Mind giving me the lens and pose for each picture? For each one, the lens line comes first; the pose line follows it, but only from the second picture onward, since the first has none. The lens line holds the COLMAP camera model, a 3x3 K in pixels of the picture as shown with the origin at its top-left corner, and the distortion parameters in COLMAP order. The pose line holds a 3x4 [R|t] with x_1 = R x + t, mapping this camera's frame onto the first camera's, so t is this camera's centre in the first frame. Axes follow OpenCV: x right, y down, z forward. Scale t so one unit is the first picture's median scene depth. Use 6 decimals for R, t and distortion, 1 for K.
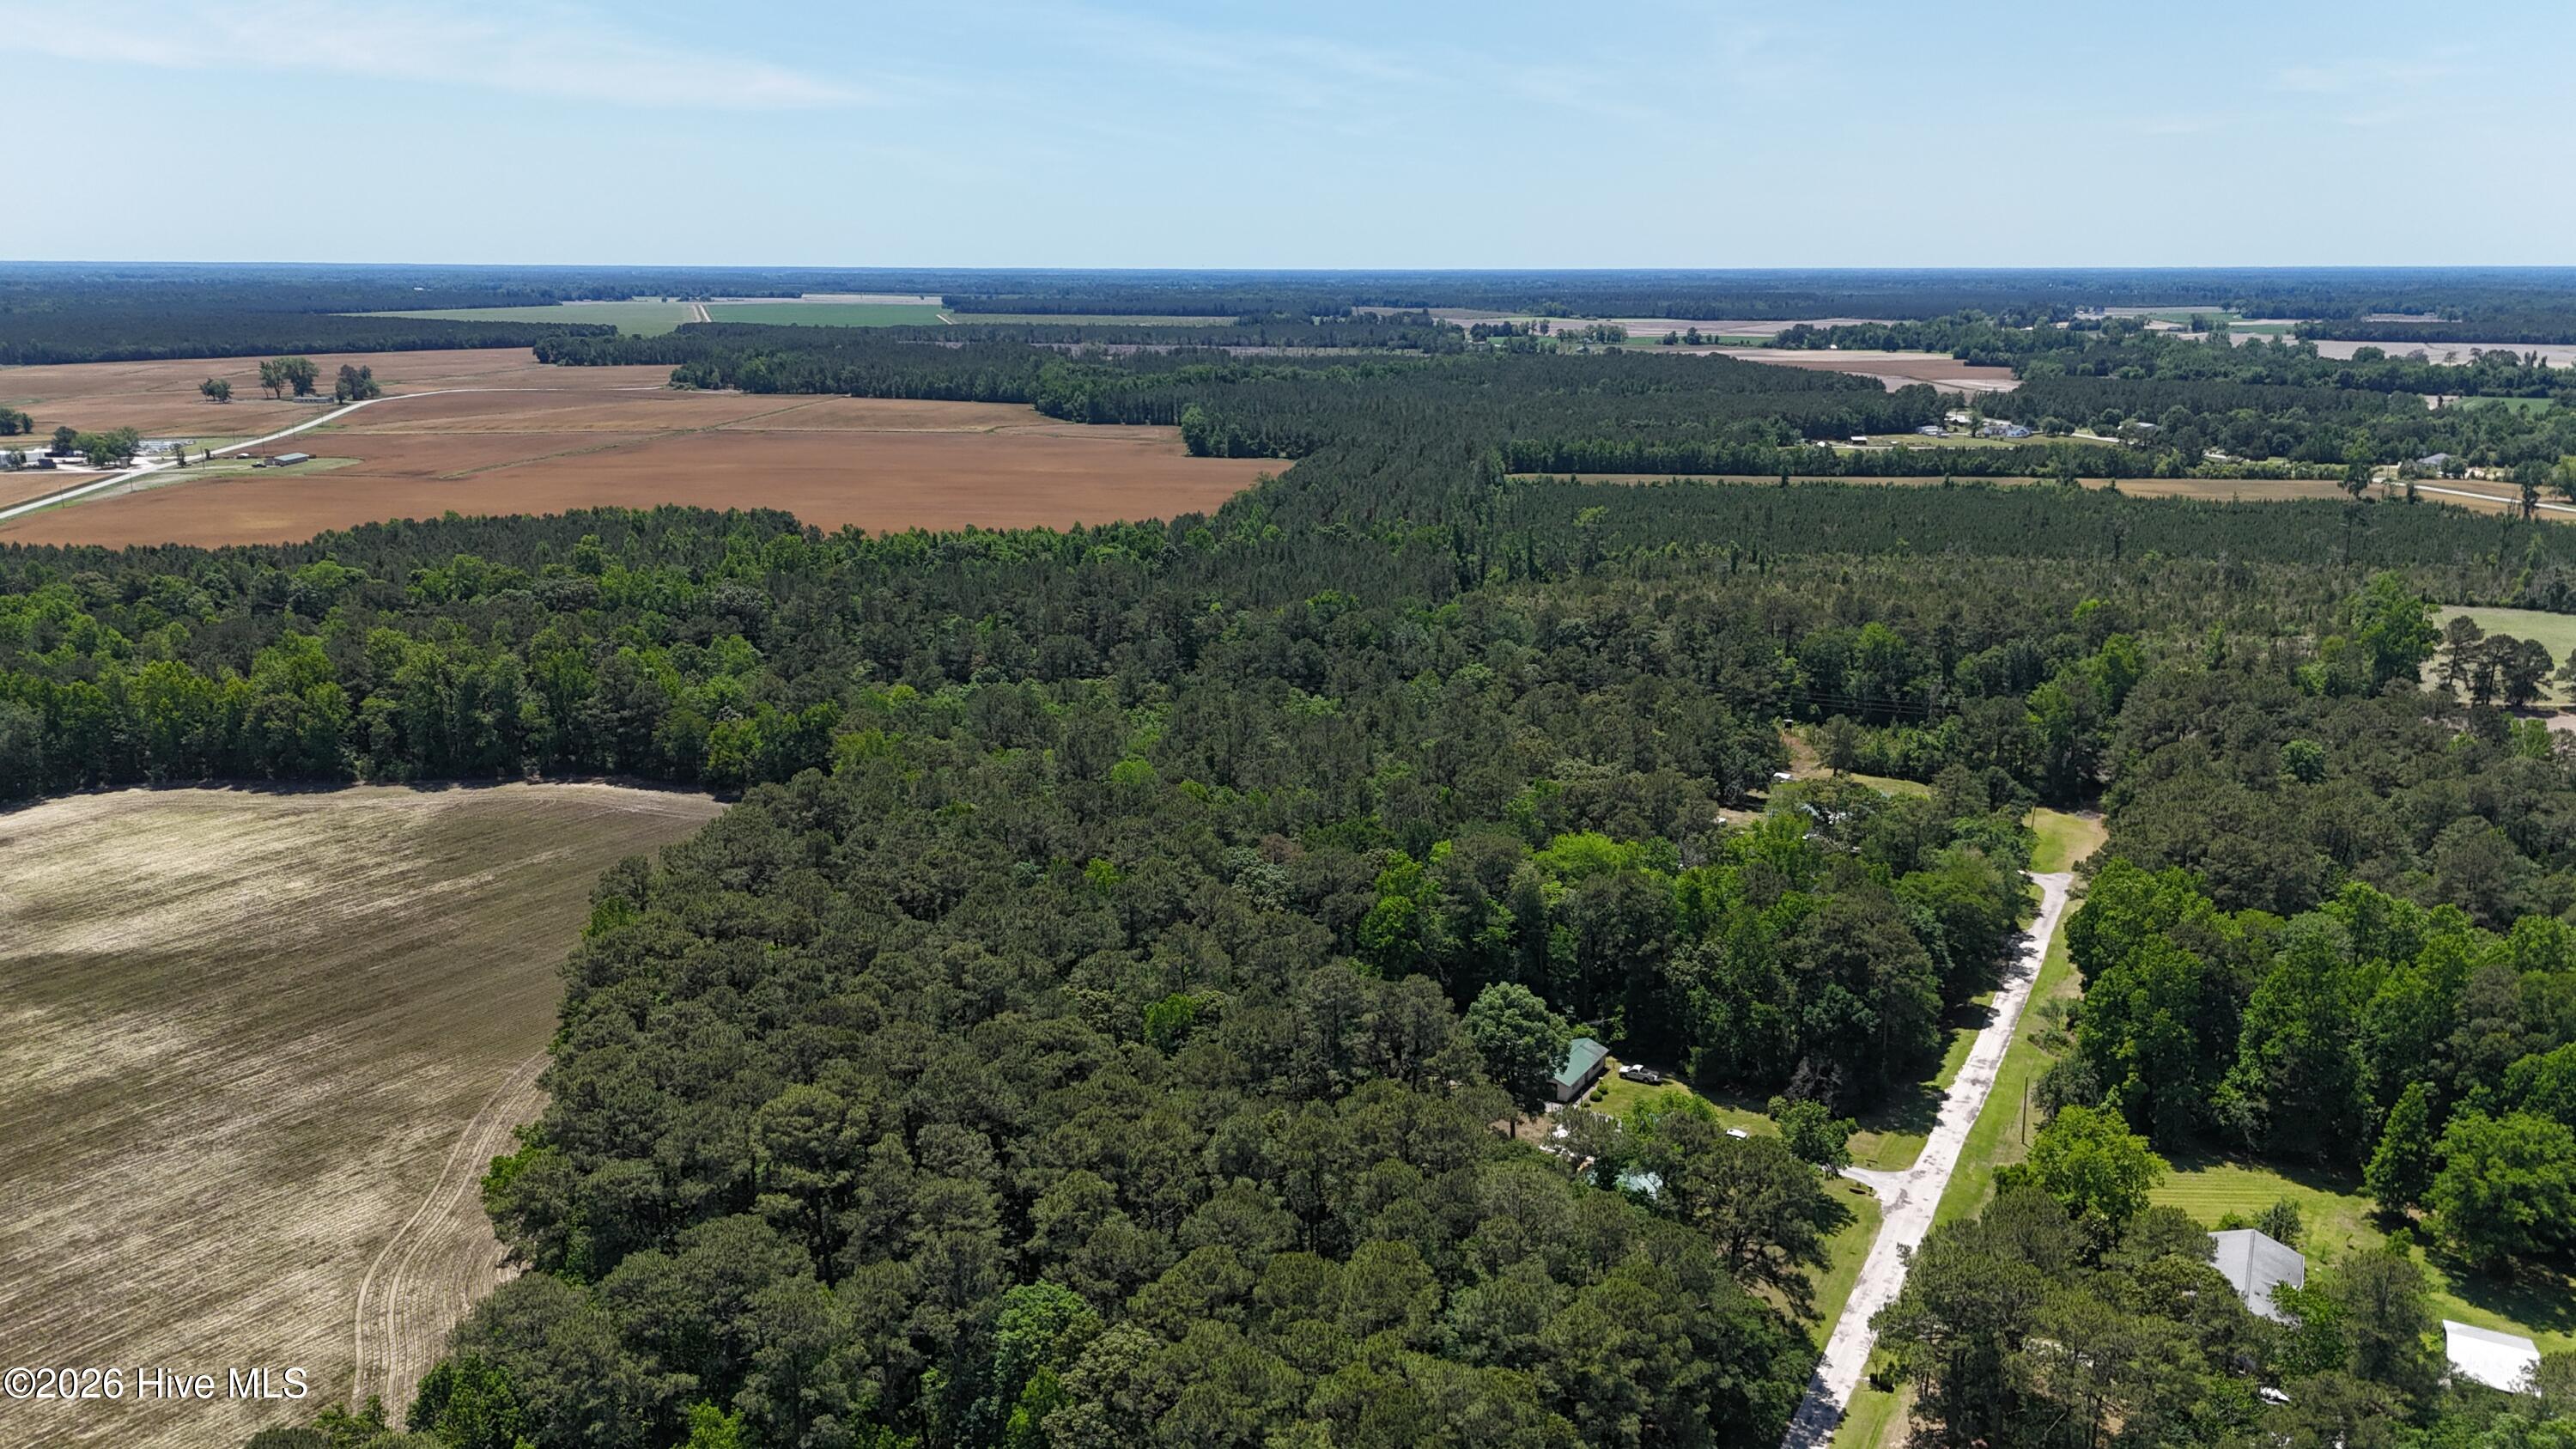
lens RADIAL K [[1898.5, 0, 1284.7], [0, 1898.5, 730.0], [0, 0, 1]] dist [0.056534, -0.038733]
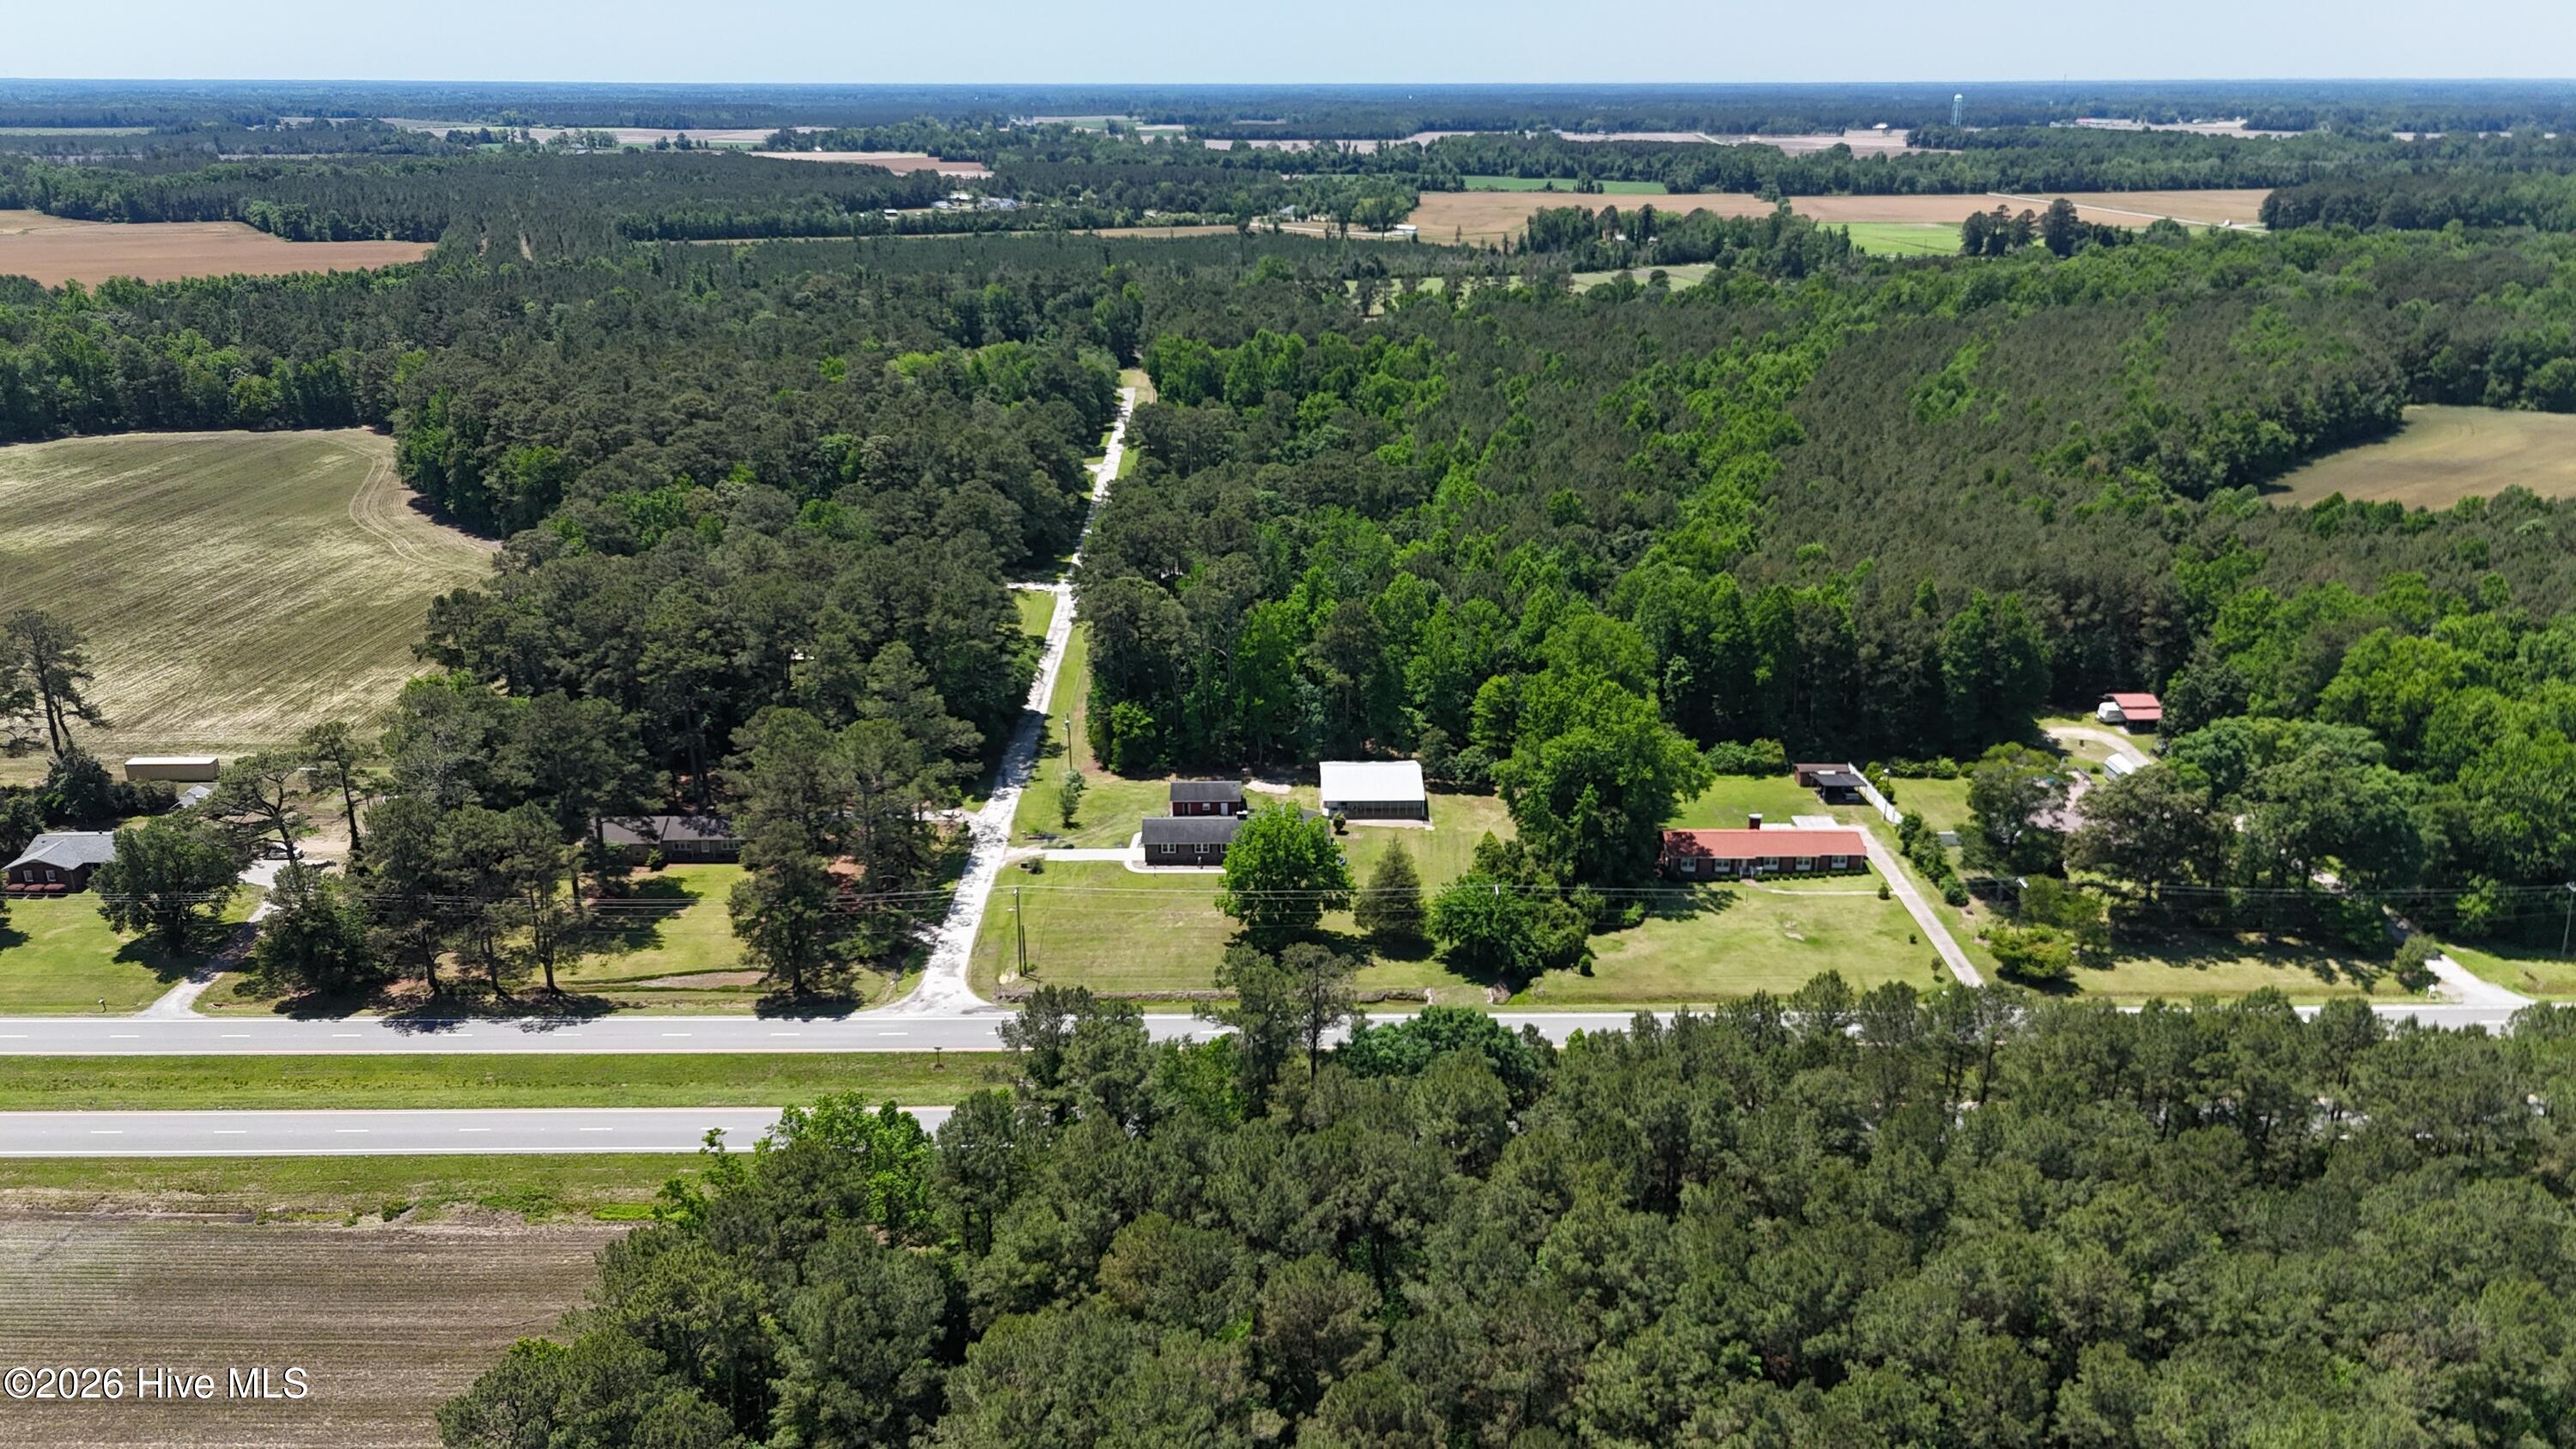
lens RADIAL K [[1898.5, 0, 1290.8], [0, 1898.5, 702.3], [0, 0, 1]] dist [0.056534, -0.038733]
pose [[0.862996, -0.159588, 0.479343, -0.104628], [0.122796, 0.986604, 0.107392, 0.052606], [-0.490060, -0.033817, 0.871032, -0.184942]]
